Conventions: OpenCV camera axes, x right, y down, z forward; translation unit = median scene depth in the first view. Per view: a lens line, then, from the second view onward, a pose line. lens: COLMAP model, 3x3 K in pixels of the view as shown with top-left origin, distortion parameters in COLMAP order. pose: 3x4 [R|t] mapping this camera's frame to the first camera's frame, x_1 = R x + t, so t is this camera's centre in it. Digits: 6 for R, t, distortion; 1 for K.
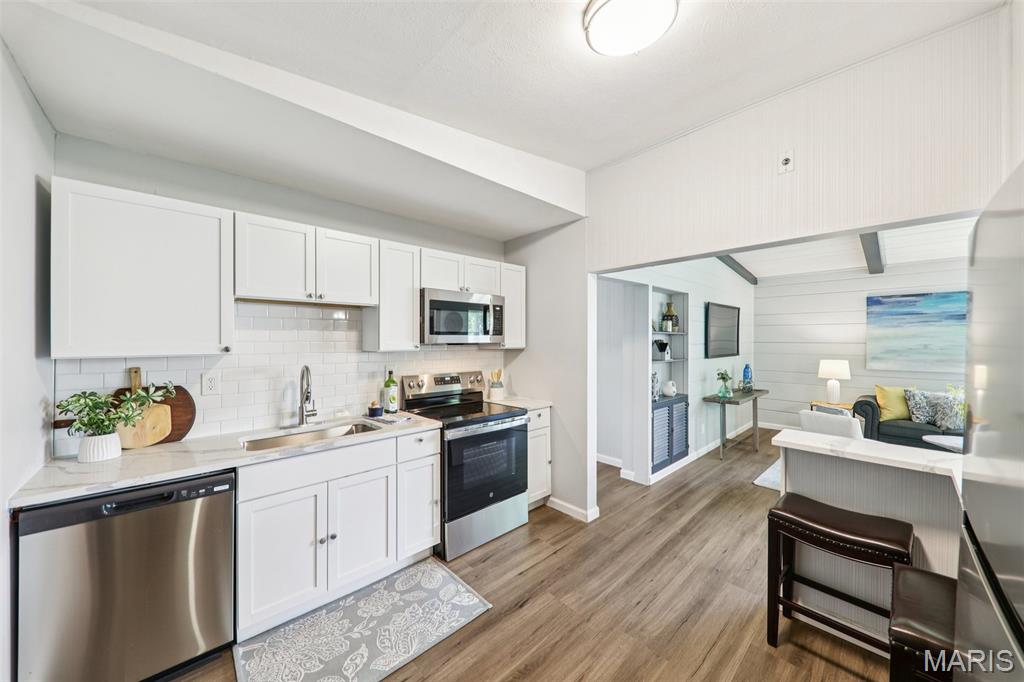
lens RADIAL K [[362.0, 0, 514.4], [0, 362.0, 340.9], [0, 0, 1]] dist [0.010730, -0.005073]
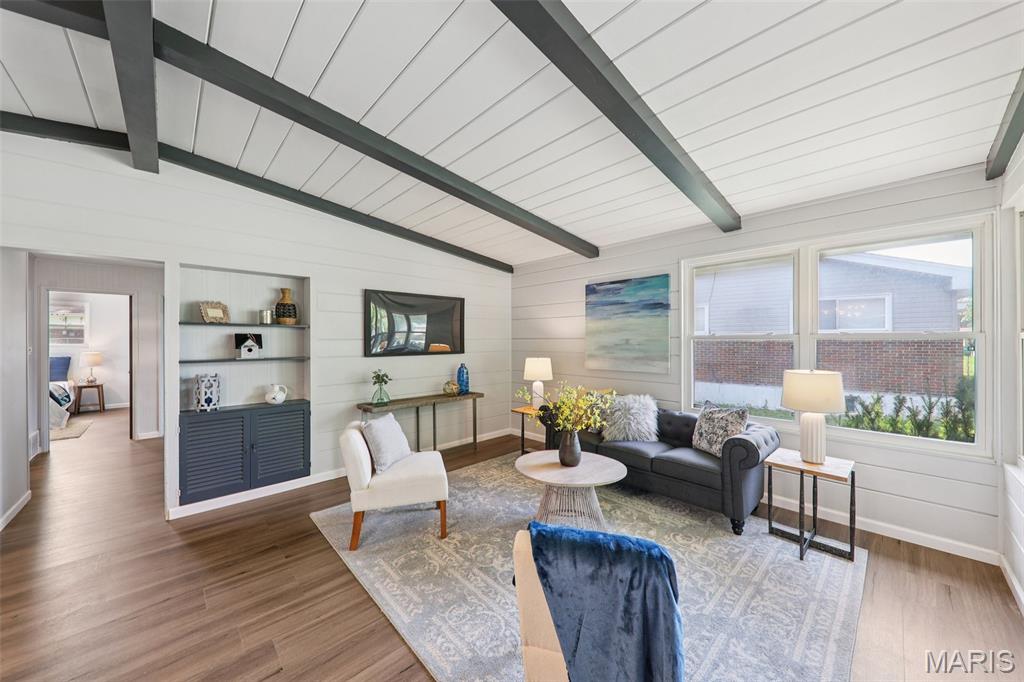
lens RADIAL K [[362.0, 0, 511.7], [0, 362.0, 338.8], [0, 0, 1]] dist [0.010730, -0.005073]
pose [[0.999840, -0.003478, 0.017567, 1.489490], [0.003603, 0.999968, -0.007107, 0.024242], [-0.017542, 0.007169, 0.999820, 0.282275]]
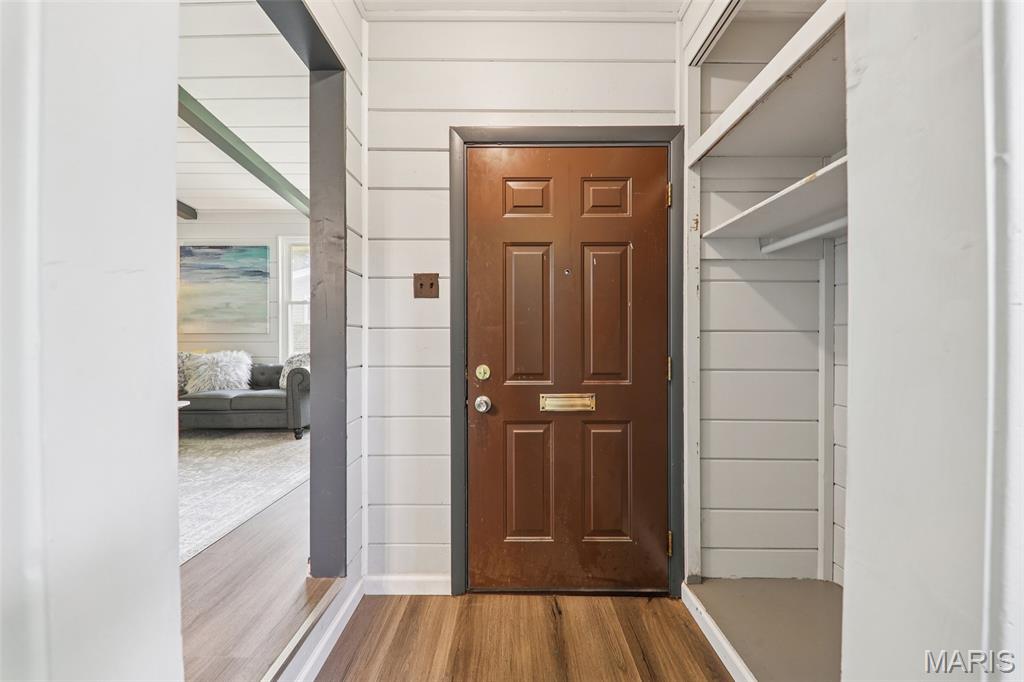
lens RADIAL K [[362.0, 0, 519.9], [0, 362.0, 341.4], [0, 0, 1]] dist [0.010730, -0.005073]
pose [[0.669513, -0.004812, 0.742784, 1.667466], [0.004752, 0.999986, 0.002195, 0.185351], [-0.742785, 0.002060, 0.669527, -0.225944]]
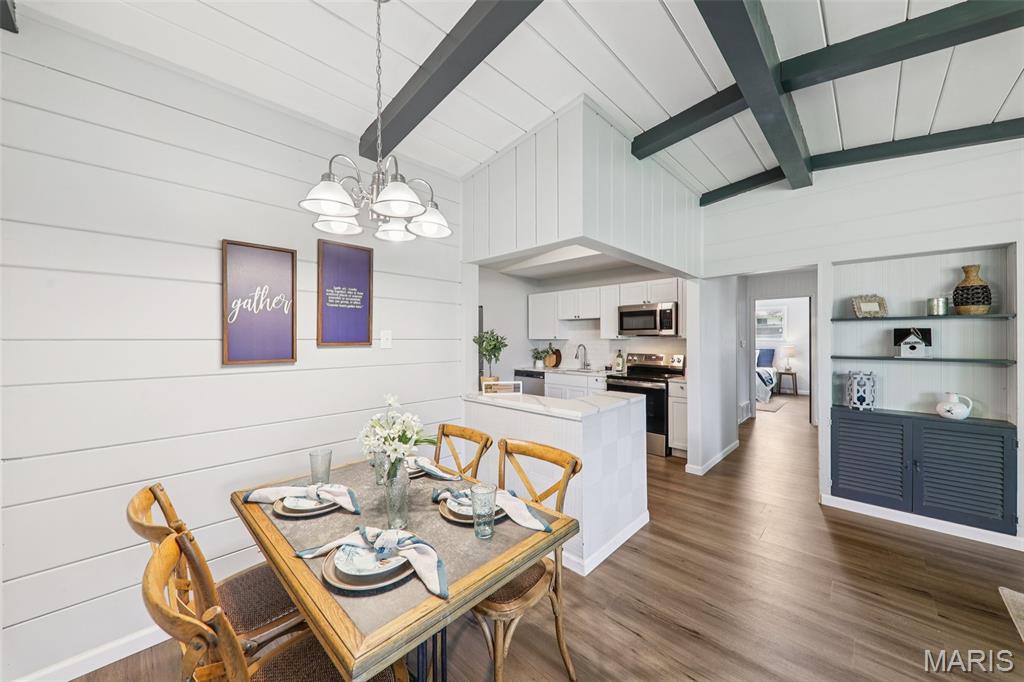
lens RADIAL K [[362.0, 0, 512.1], [0, 362.0, 335.9], [0, 0, 1]] dist [0.010730, -0.005073]
pose [[0.050499, -0.007506, -0.998696, 1.601257], [0.001010, 0.999972, -0.007464, 0.023274], [0.998724, -0.000632, 0.050505, 0.338662]]
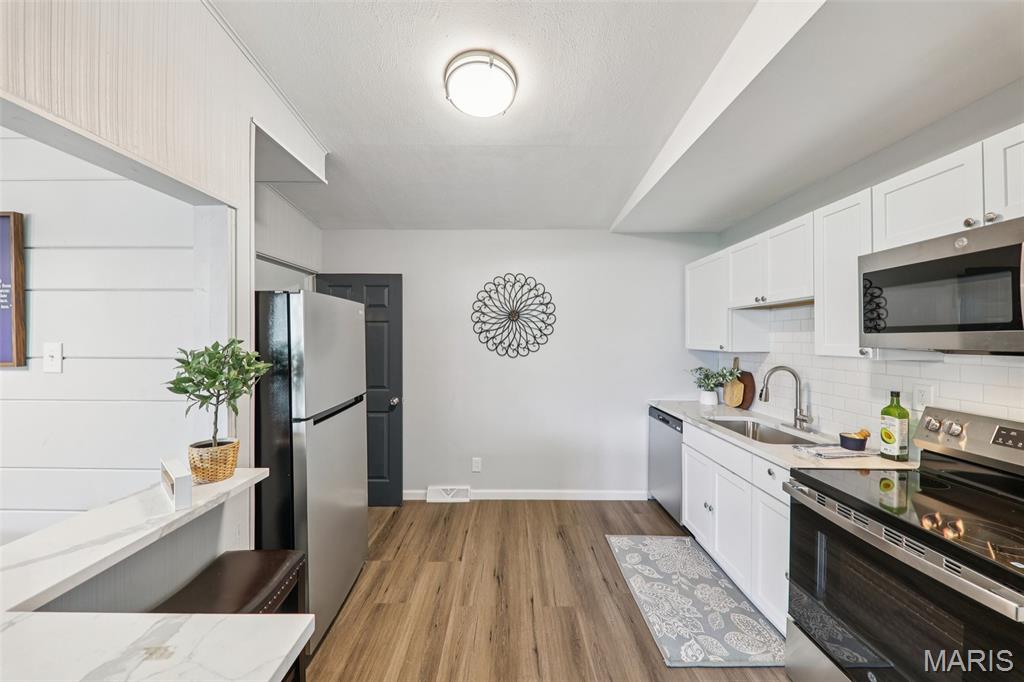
lens RADIAL K [[362.0, 0, 505.5], [0, 362.0, 337.0], [0, 0, 1]] dist [0.010730, -0.005073]
pose [[-0.691702, -0.003800, -0.722173, 0.589375], [-0.003194, 0.999992, -0.002202, -0.007679], [0.722176, 0.000783, -0.691709, 0.972906]]
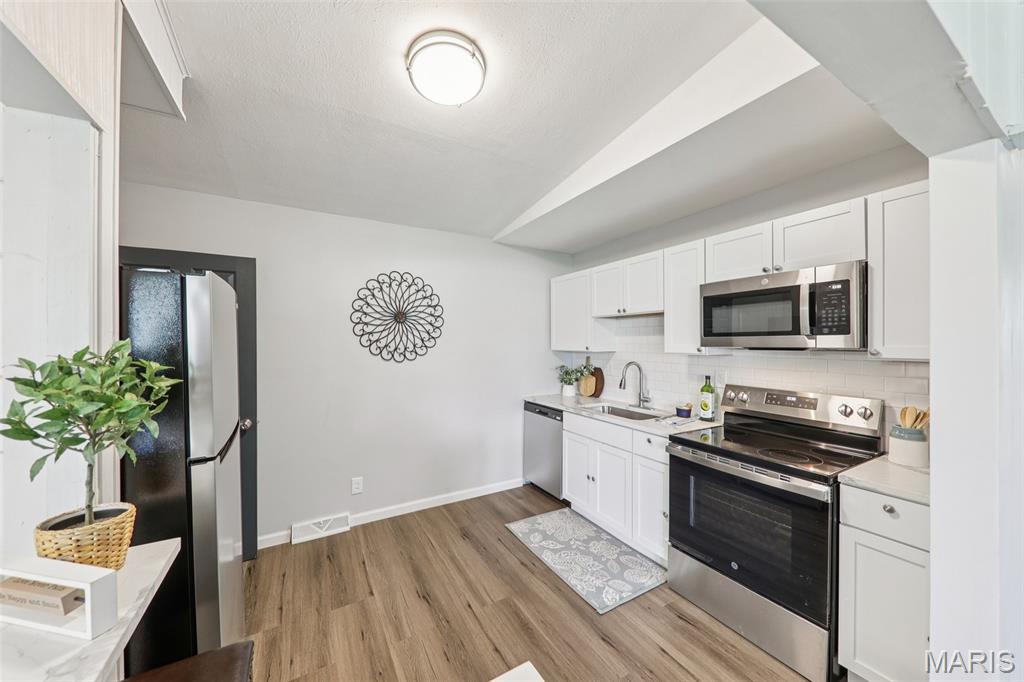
lens RADIAL K [[362.0, 0, 508.5], [0, 362.0, 341.2], [0, 0, 1]] dist [0.010730, -0.005073]
pose [[-0.237068, -0.001870, -0.971491, 0.714675], [-0.000660, 0.999998, -0.001764, -0.005010], [0.971493, 0.000223, -0.237069, 0.739589]]
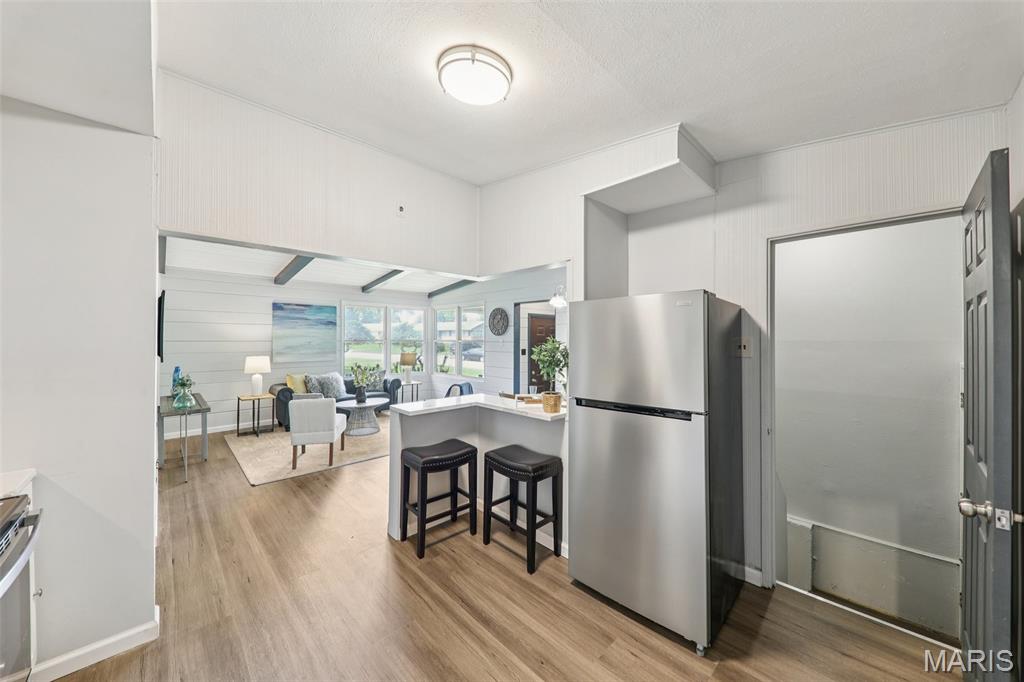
lens RADIAL K [[362.0, 0, 511.2], [0, 362.0, 336.1], [0, 0, 1]] dist [0.010730, -0.005073]
pose [[-0.014953, 0.007308, 0.999861, -0.458478], [0.000114, 0.999973, -0.007307, -0.002433], [-0.999888, 0.000005, -0.014953, 0.447390]]
